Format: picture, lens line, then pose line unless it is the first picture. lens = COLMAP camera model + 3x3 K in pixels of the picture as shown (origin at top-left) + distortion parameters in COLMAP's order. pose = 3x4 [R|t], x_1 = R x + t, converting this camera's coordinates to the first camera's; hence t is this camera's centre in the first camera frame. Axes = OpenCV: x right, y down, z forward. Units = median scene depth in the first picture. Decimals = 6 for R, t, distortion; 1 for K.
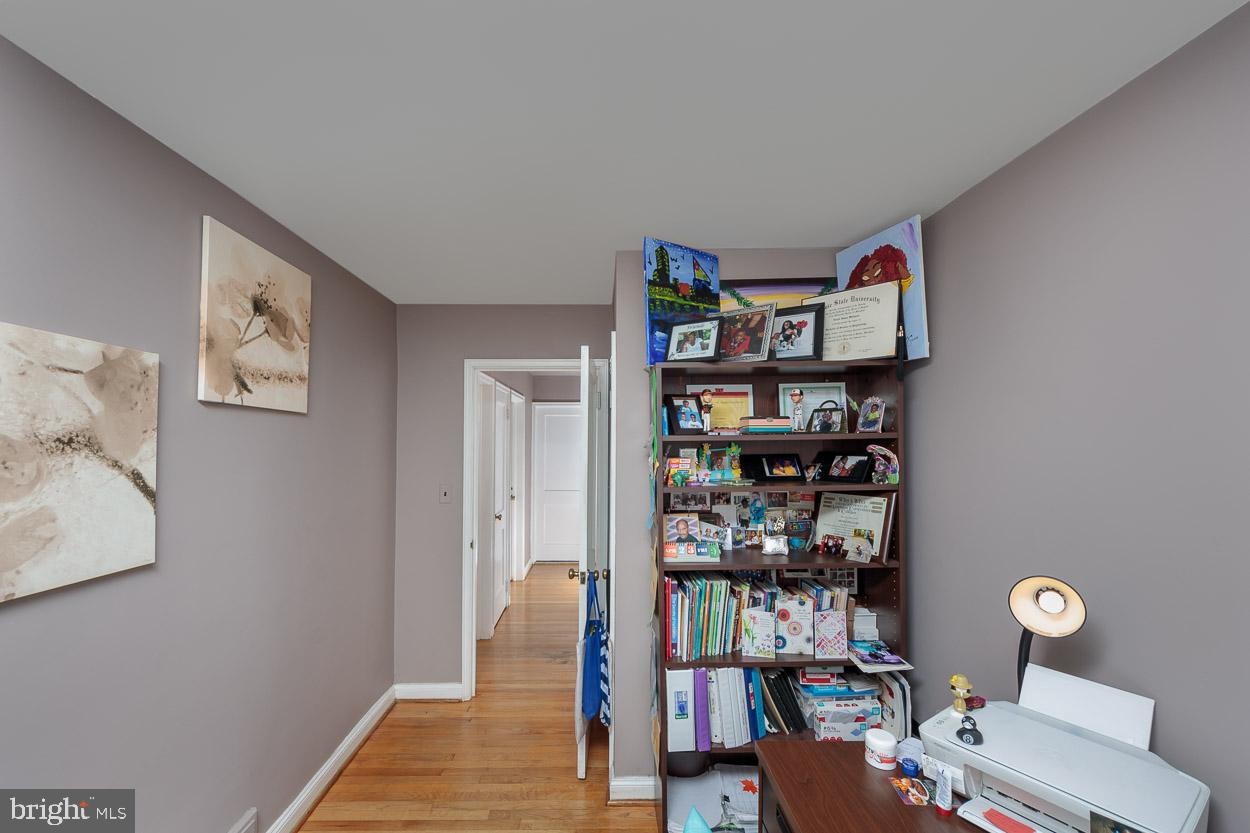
lens RADIAL K [[521.8, 0, 616.6], [0, 521.8, 425.7], [0, 0, 1]] dist [0.001702, -0.000023]
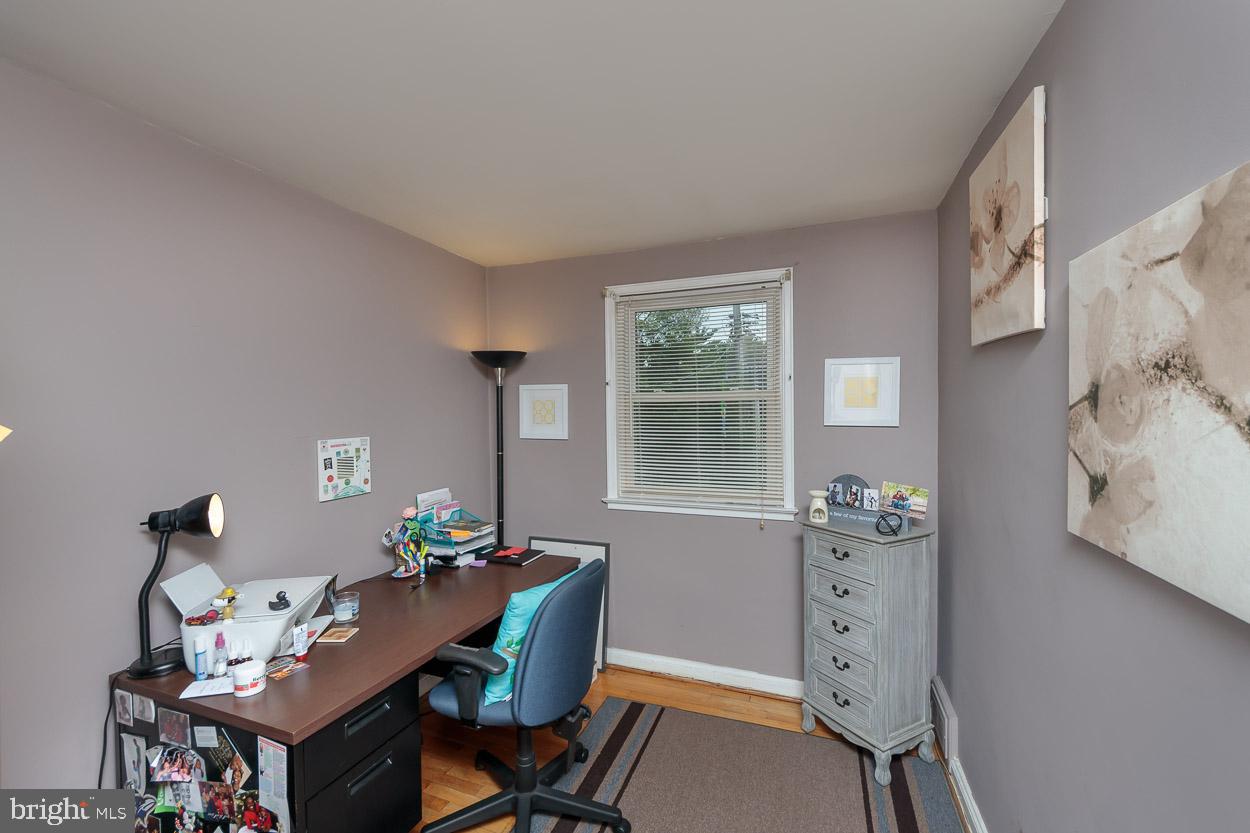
lens RADIAL K [[521.8, 0, 623.0], [0, 521.8, 415.4], [0, 0, 1]] dist [0.001702, -0.000023]
pose [[-0.928693, 0.004353, 0.370824, -0.659296], [-0.002587, 0.999831, -0.018214, 0.107581], [-0.370840, -0.017874, -0.928525, 1.889422]]
